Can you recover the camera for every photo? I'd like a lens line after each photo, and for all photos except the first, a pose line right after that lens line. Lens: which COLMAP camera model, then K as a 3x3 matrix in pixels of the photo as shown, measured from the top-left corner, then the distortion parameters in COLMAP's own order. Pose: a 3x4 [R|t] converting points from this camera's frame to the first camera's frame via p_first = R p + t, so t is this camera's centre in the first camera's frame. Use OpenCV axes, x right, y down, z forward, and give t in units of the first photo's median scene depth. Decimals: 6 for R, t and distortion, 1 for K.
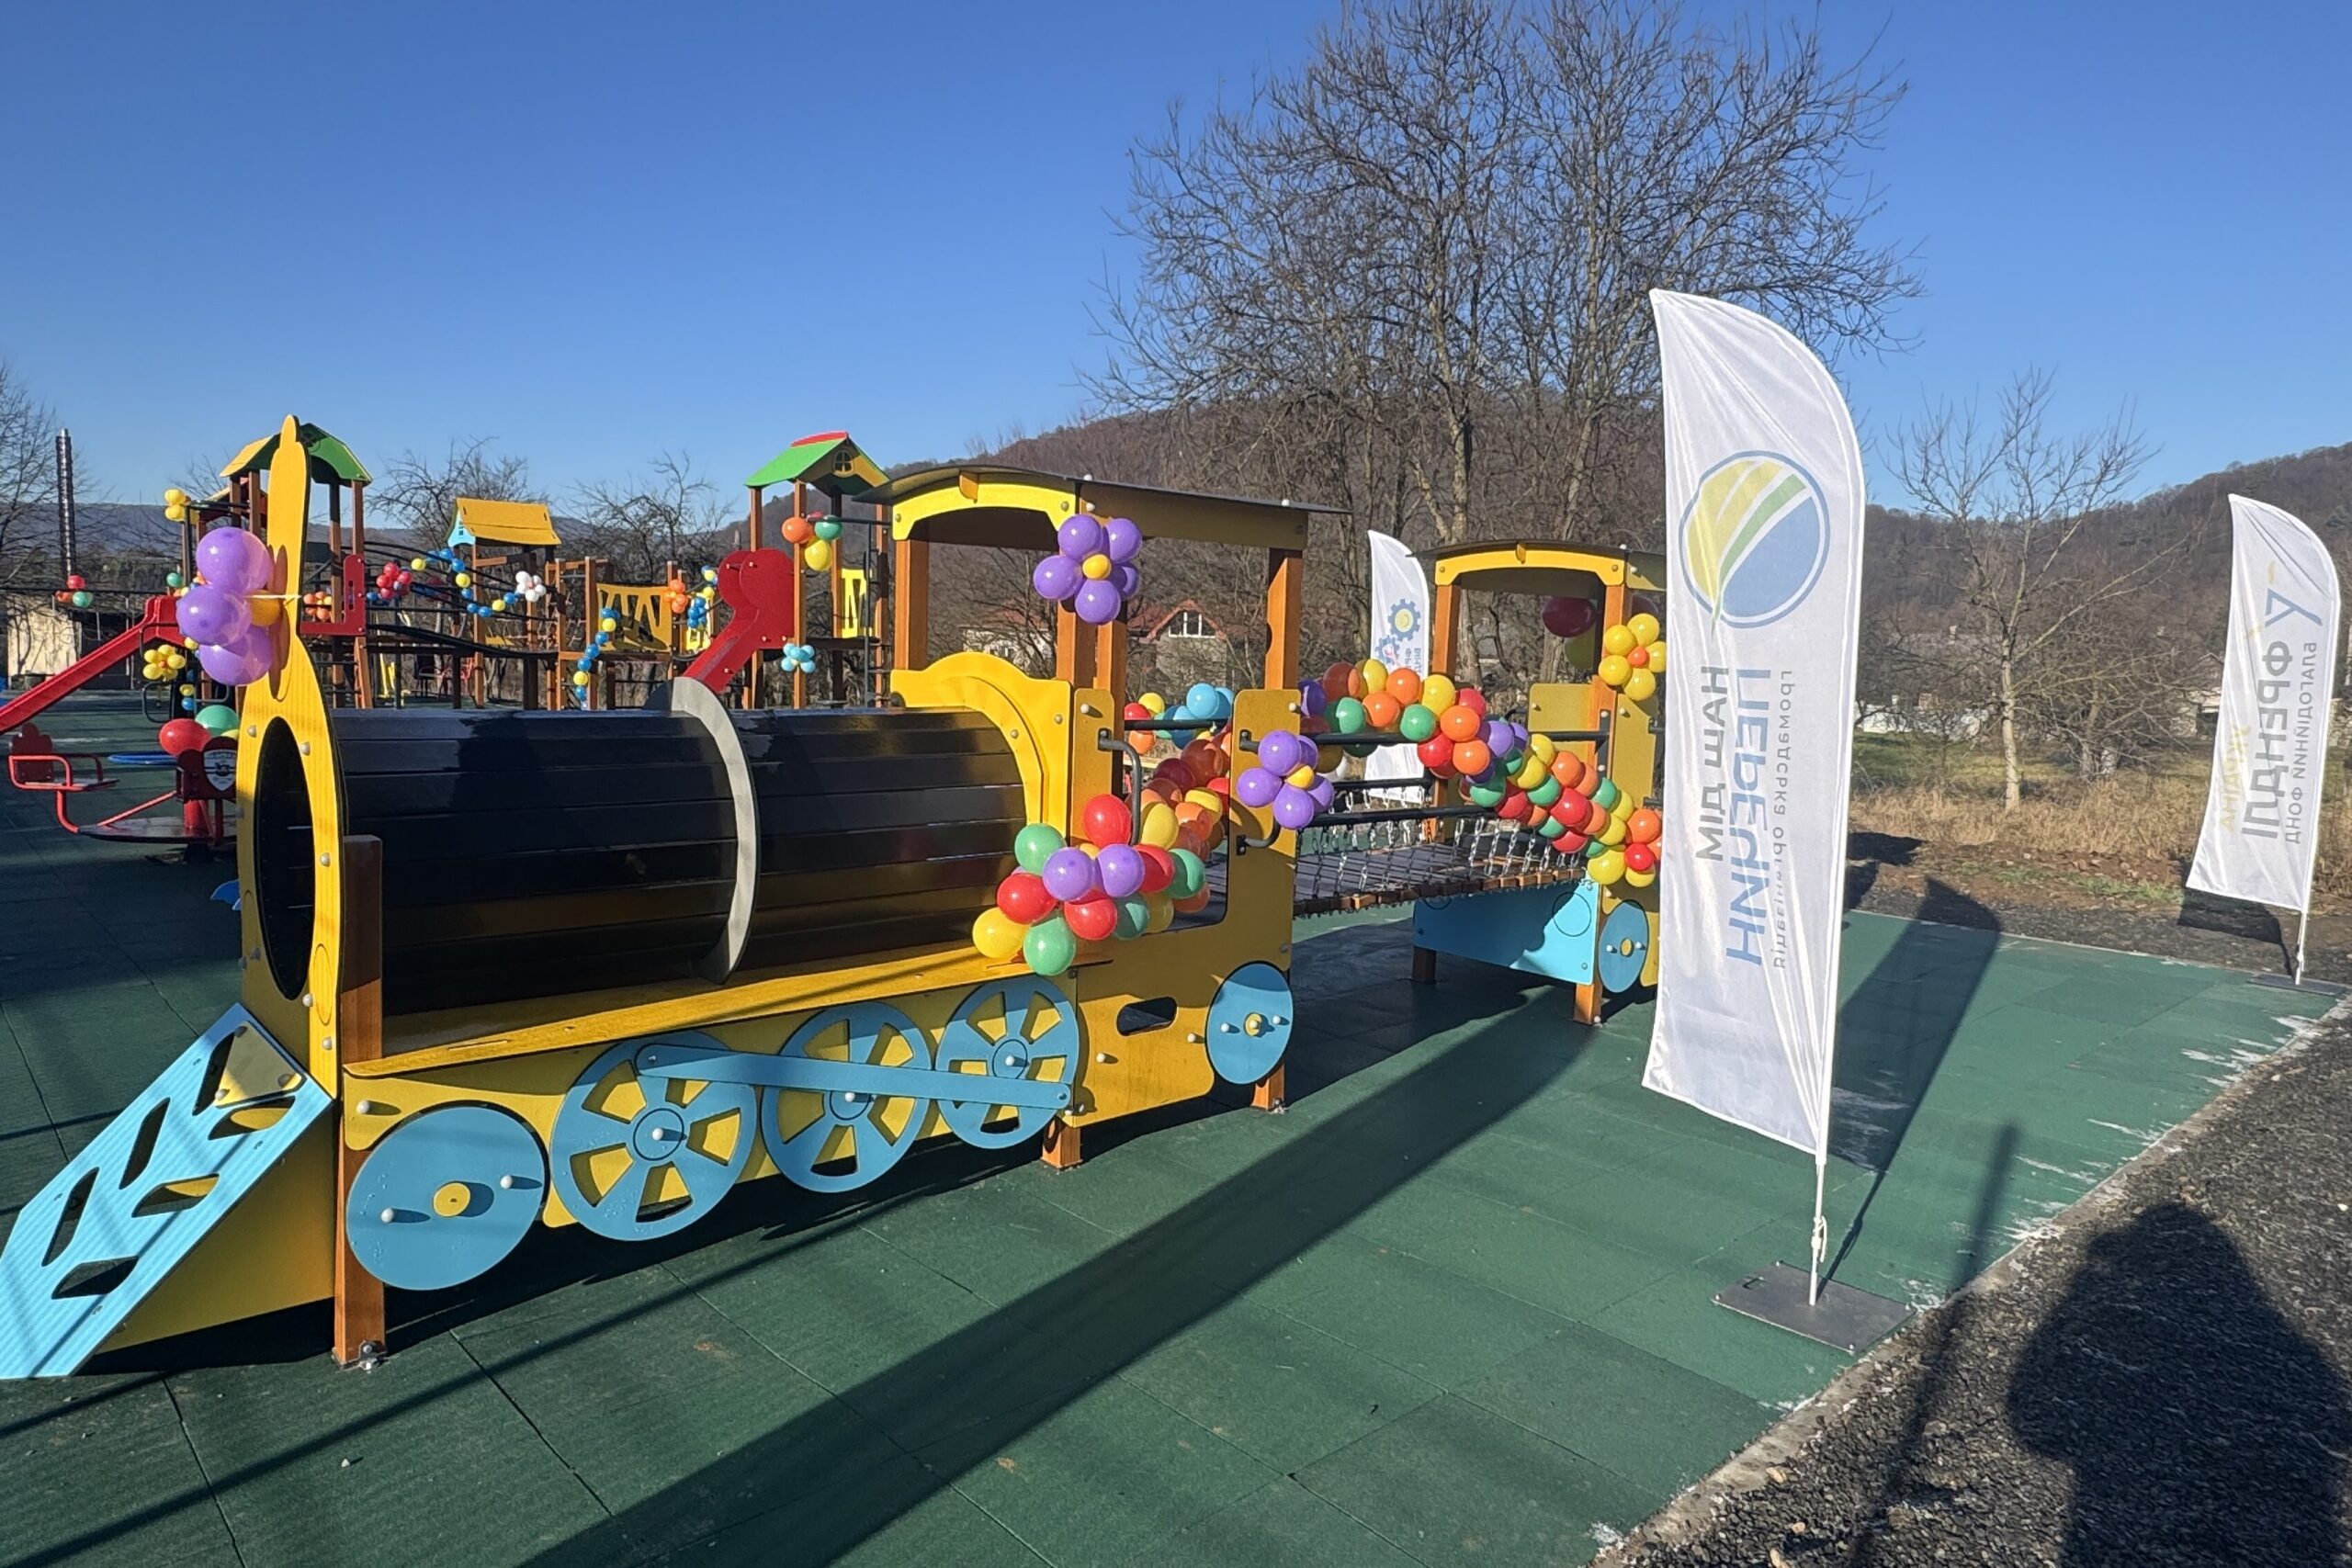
lens RADIAL K [[1475.3, 0, 1174.8], [0, 1475.3, 787.8], [0, 0, 1]] dist [-0.008348, -0.003851]
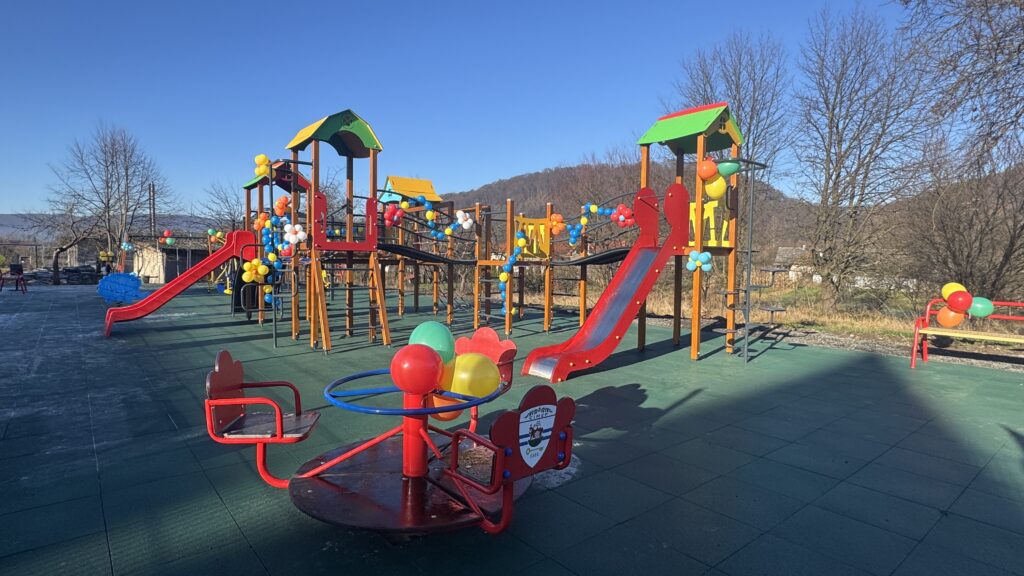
lens RADIAL K [[547.5, 0, 513.9], [0, 547.5, 286.1], [0, 0, 1]] dist [-0.000368, 0.000019]
pose [[0.998282, -0.012933, -0.057140, -0.611543], [0.010269, 0.998857, -0.046680, -0.063837], [0.057678, 0.046013, 0.997274, 0.720392]]
